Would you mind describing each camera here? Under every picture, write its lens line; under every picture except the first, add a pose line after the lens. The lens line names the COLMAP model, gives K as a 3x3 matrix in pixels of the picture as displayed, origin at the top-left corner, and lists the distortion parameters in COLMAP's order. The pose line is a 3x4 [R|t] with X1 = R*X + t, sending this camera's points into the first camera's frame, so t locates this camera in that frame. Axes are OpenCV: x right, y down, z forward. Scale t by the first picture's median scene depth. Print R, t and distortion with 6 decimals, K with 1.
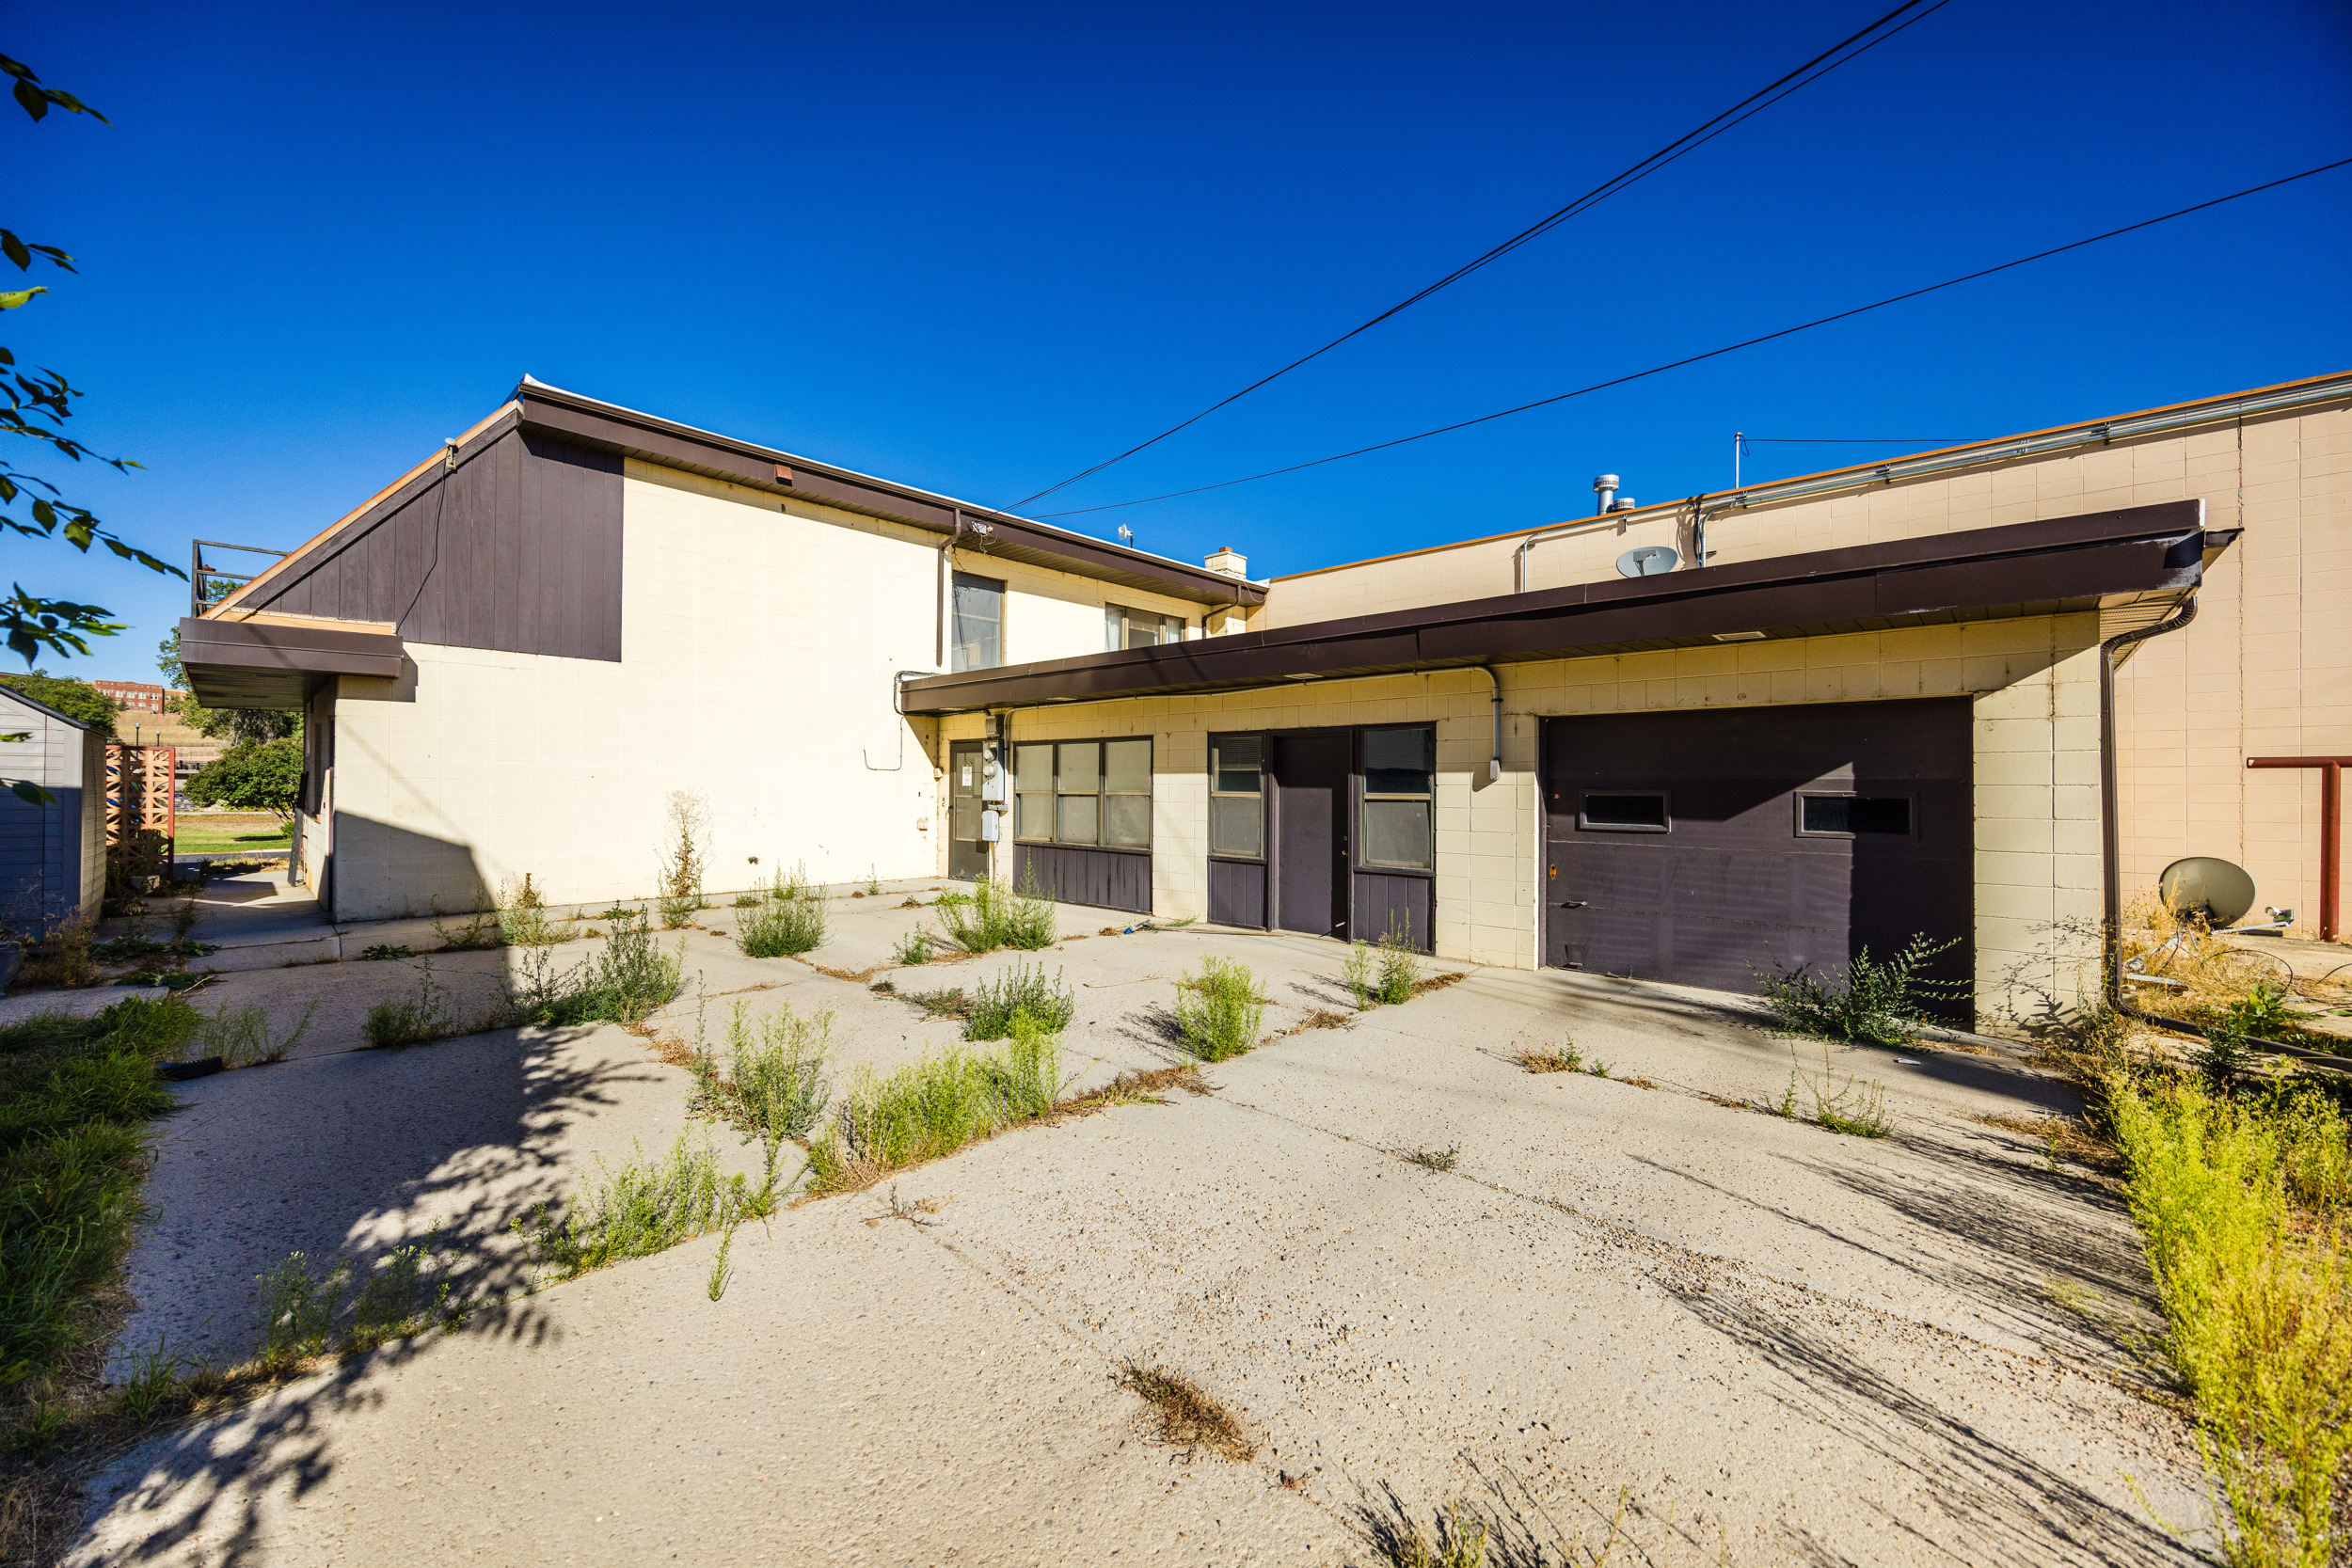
lens RADIAL K [[882.5, 0, 1179.7], [0, 882.5, 783.2], [0, 0, 1]] dist [-0.003710, -0.000104]
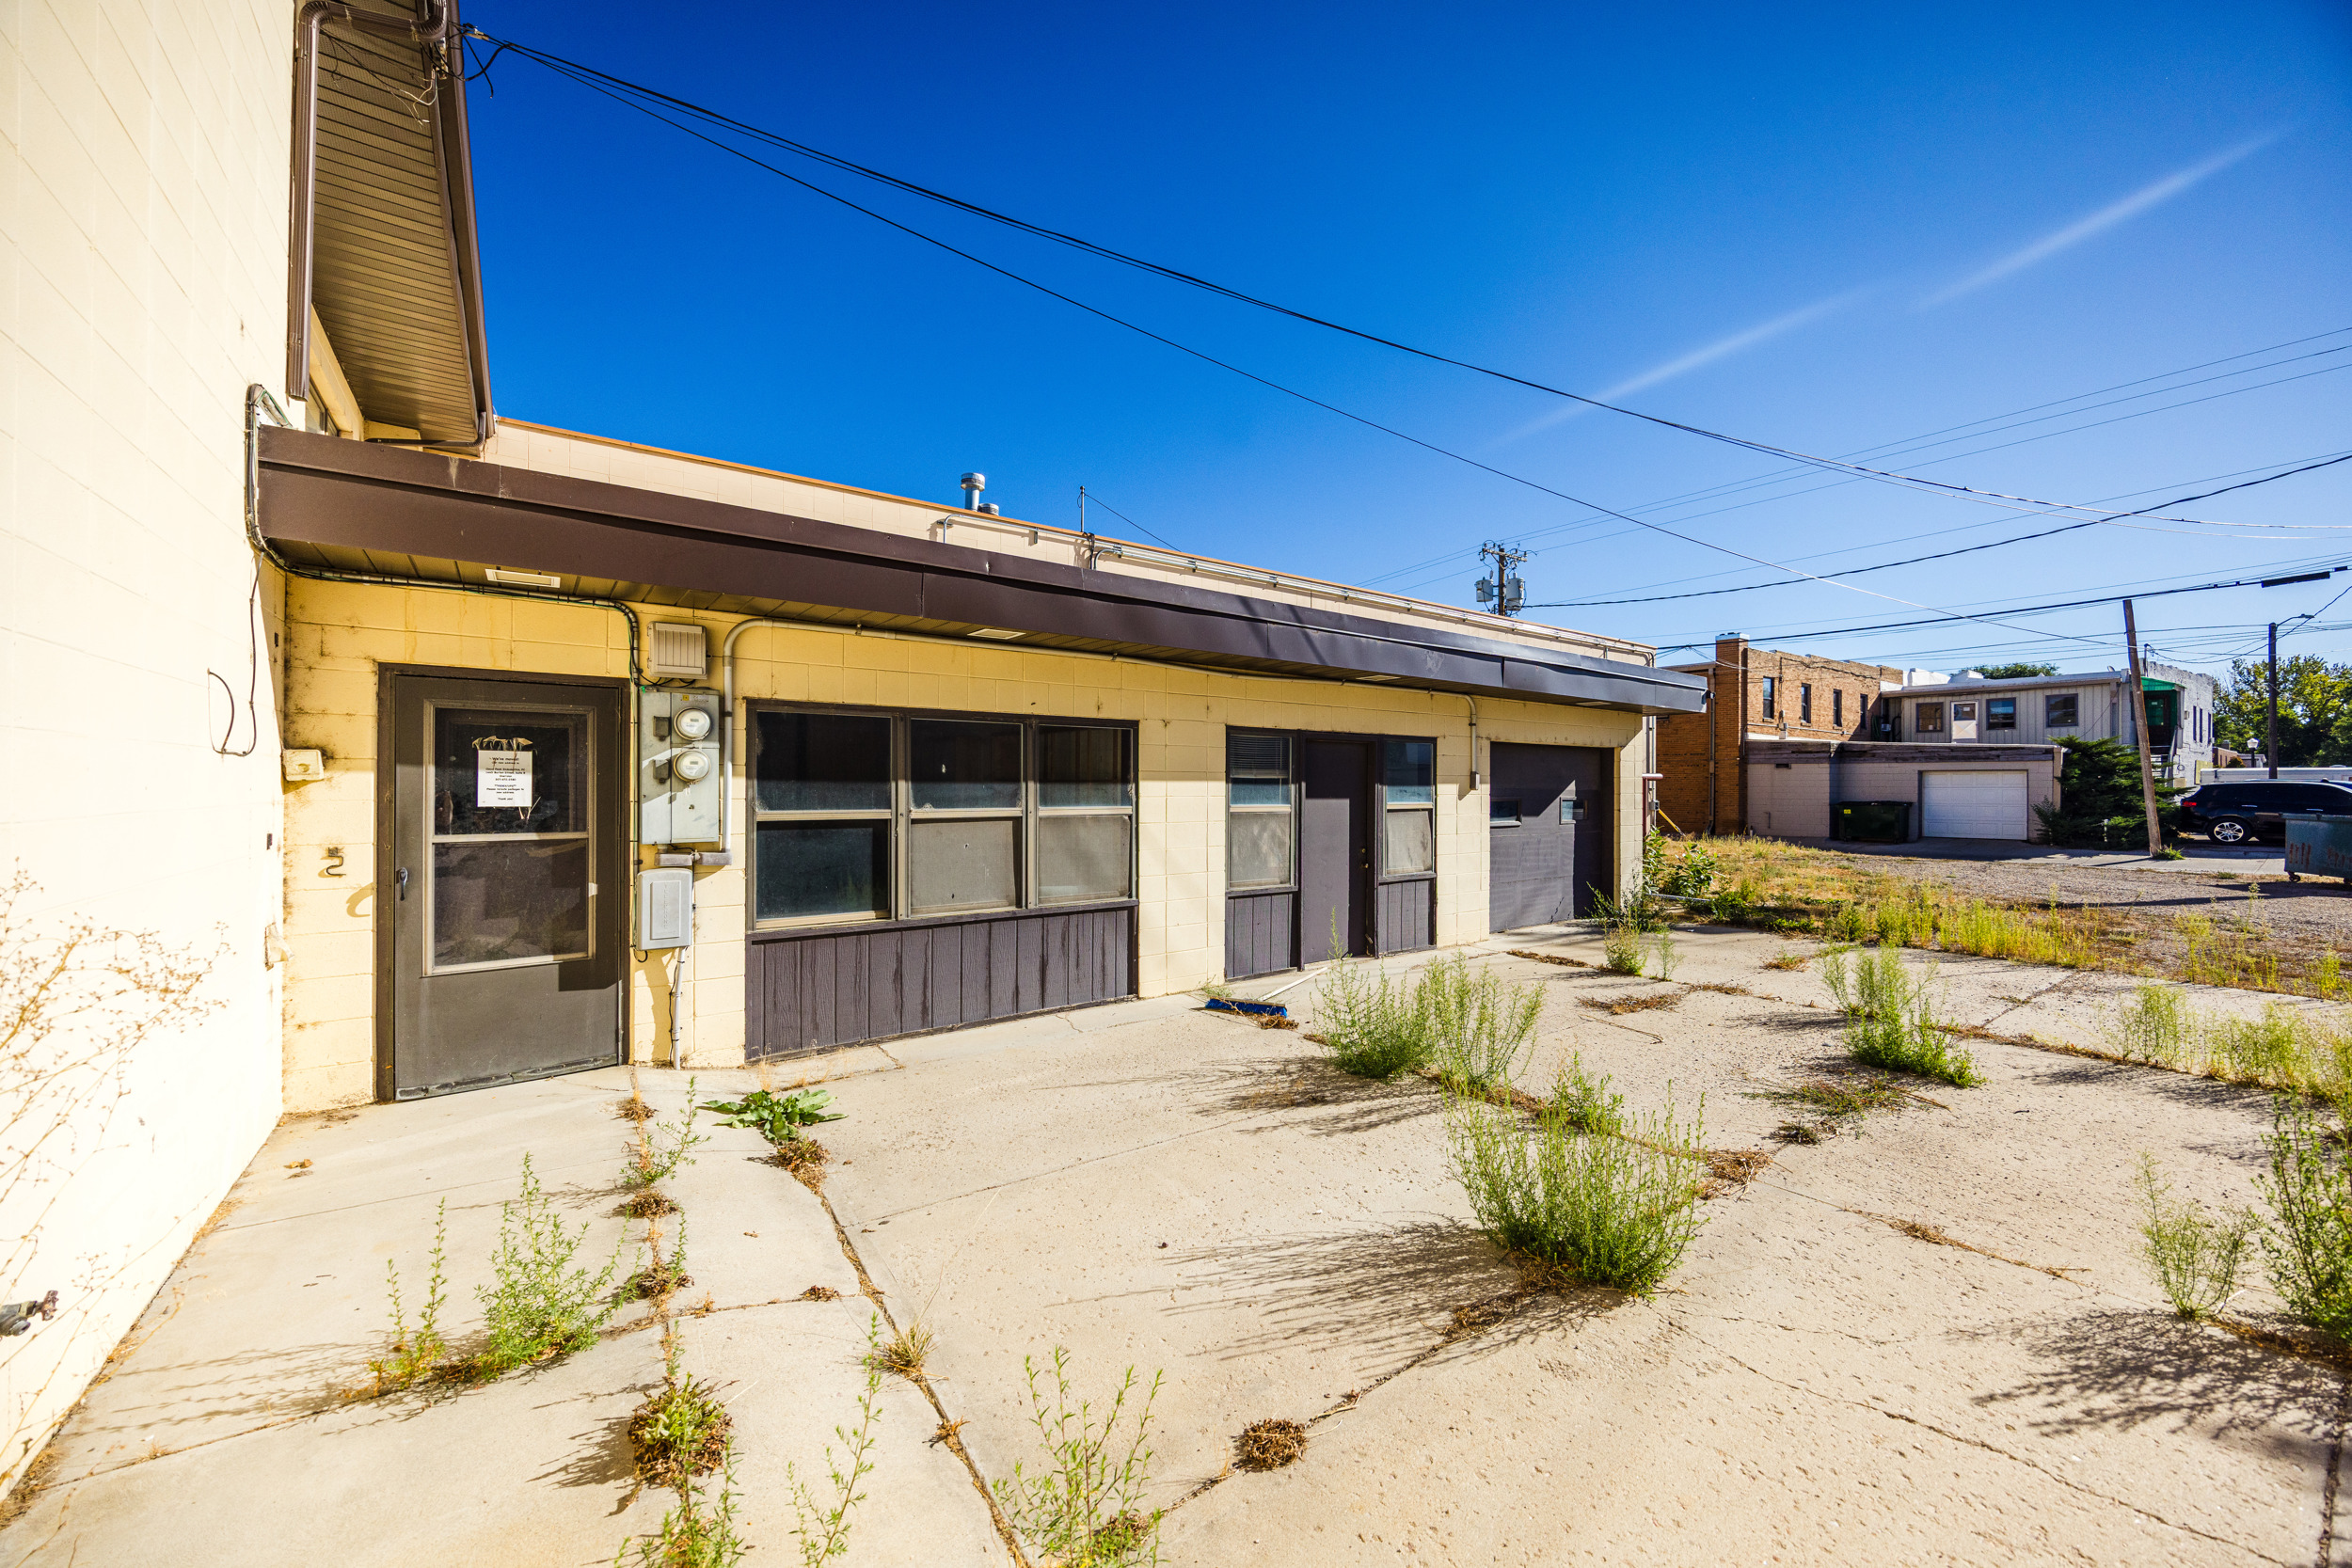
lens RADIAL K [[896.9, 0, 1185.9], [0, 896.9, 783.6], [0, 0, 1]] dist [-0.001996, -0.000140]
pose [[0.174309, -0.004334, 0.984681, -0.747161], [-0.007583, 0.999955, 0.005744, -0.013894], [-0.984662, -0.008468, 0.174269, 0.945219]]
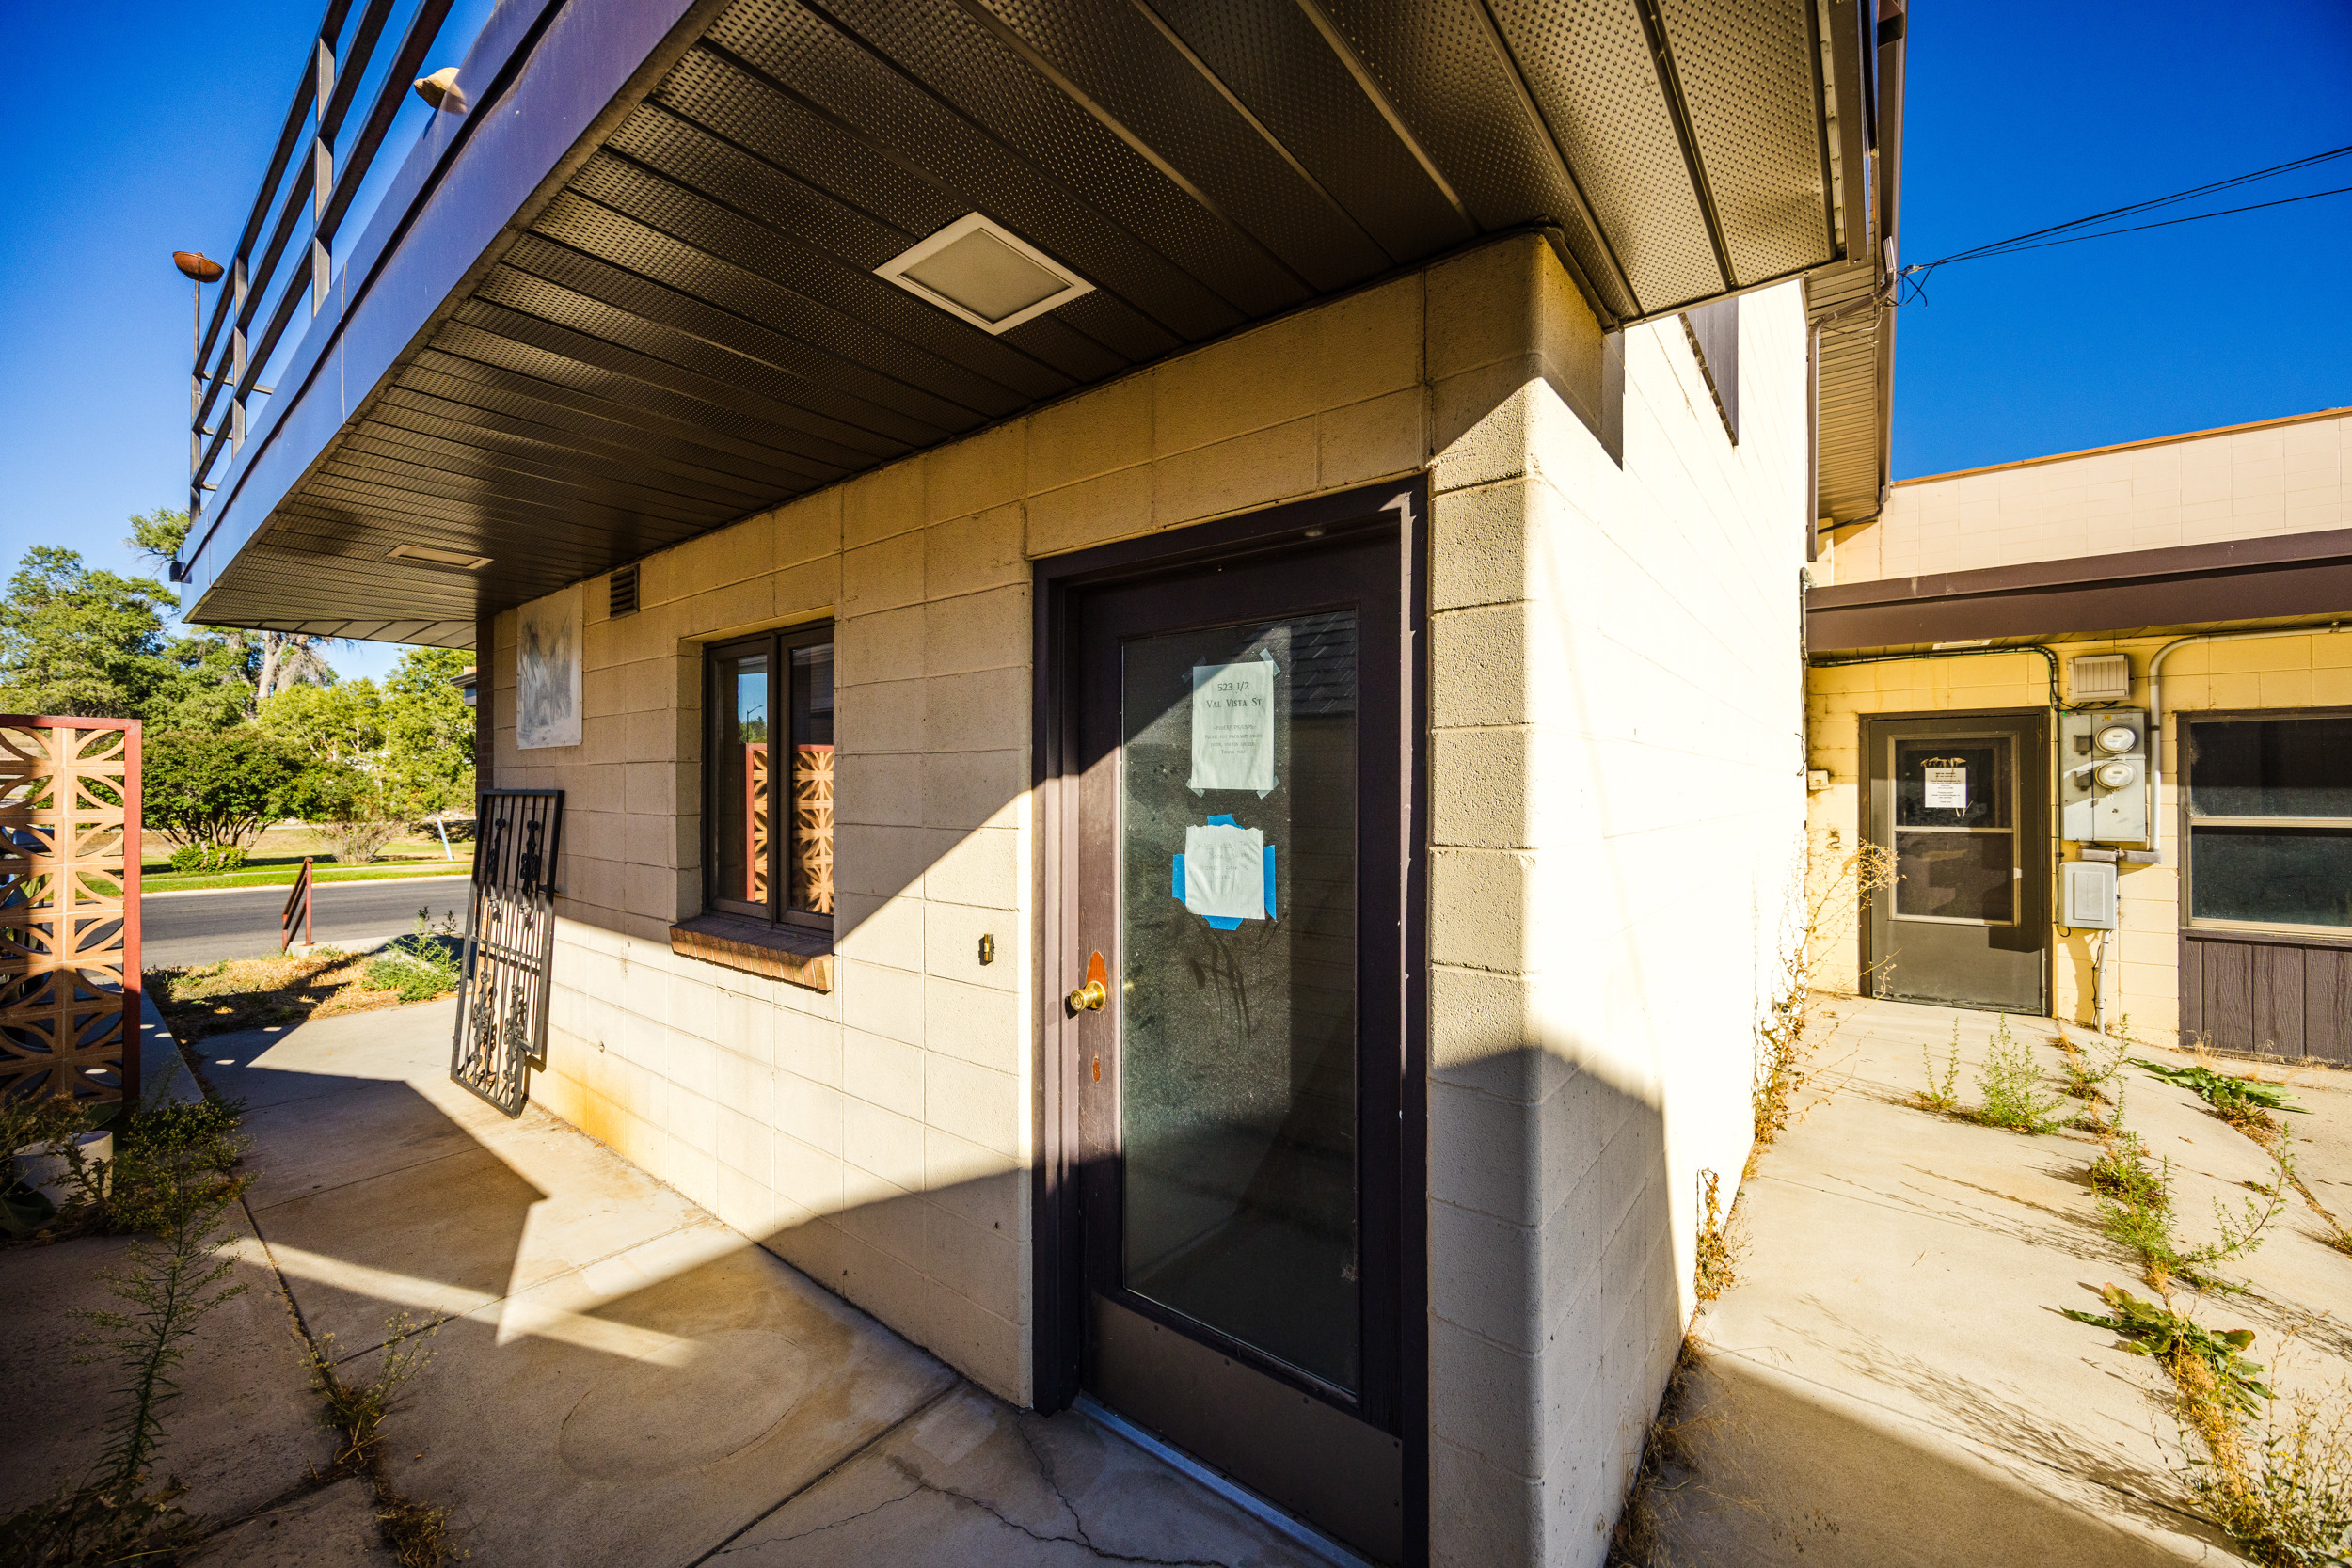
lens RADIAL K [[882.5, 0, 1179.7], [0, 882.5, 783.2], [0, 0, 1]] dist [-0.003710, -0.000104]
pose [[0.996017, -0.006751, 0.088910, -0.969482], [0.006800, 0.999977, -0.000246, -0.017932], [-0.088907, 0.000850, 0.996040, 0.781090]]
